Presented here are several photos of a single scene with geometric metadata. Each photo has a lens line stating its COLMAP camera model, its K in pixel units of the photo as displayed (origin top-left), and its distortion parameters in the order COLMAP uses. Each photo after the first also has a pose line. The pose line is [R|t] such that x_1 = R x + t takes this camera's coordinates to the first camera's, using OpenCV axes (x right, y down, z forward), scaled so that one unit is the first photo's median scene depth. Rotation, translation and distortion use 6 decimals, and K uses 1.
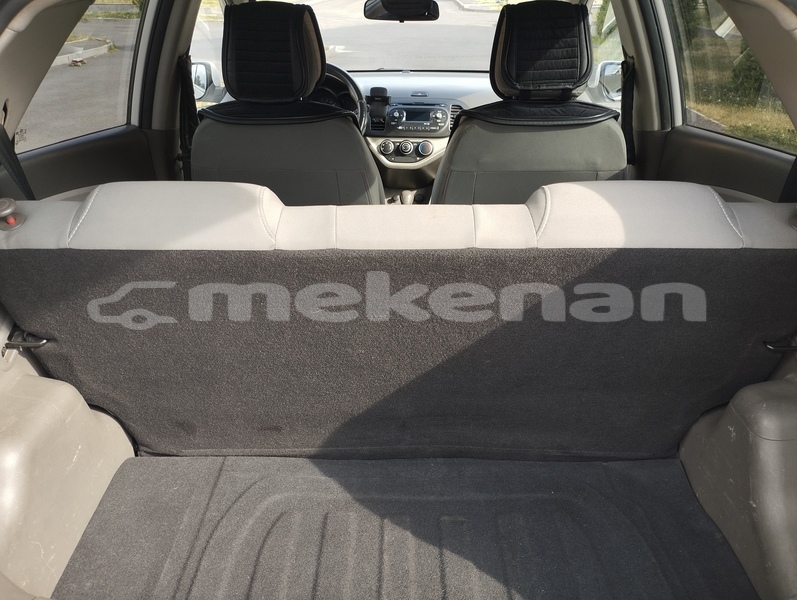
lens RADIAL K [[632.0, 0, 398.5], [0, 632.0, 300.0], [0, 0, 1]] dist [0.009220, 0.001650]
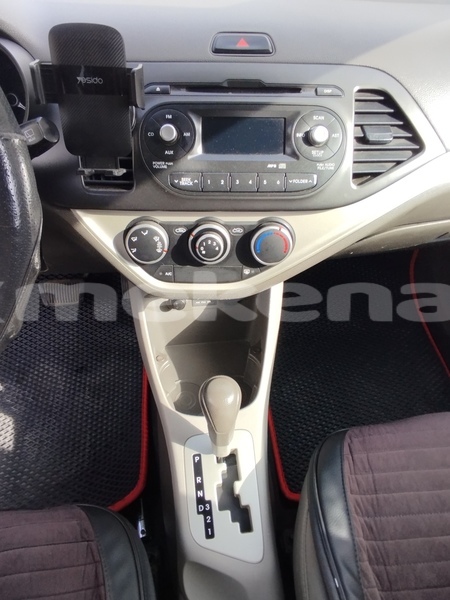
lens RADIAL K [[412.7, 0, 225.0], [0, 412.7, 300.0], [0, 0, 1]] dist [0.000904, 0.002482]
pose [[0.991177, -0.080178, 0.105548, -0.003982], [0.041813, 0.944778, 0.325032, -0.282336], [-0.125780, -0.317751, 0.939795, 0.803660]]
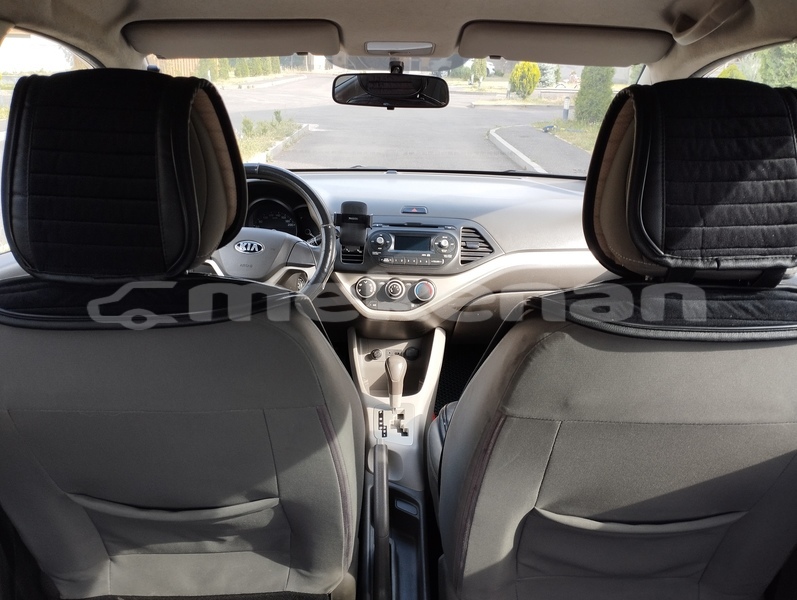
lens RADIAL K [[668.9, 0, 398.5], [0, 668.9, 300.0], [0, 0, 1]] dist [0.005534, -0.004895]
pose [[0.999225, 0.005879, 0.038926, -0.011409], [-0.000892, 0.991911, -0.126933, -0.141915], [-0.039357, 0.126800, 0.991147, 0.309122]]
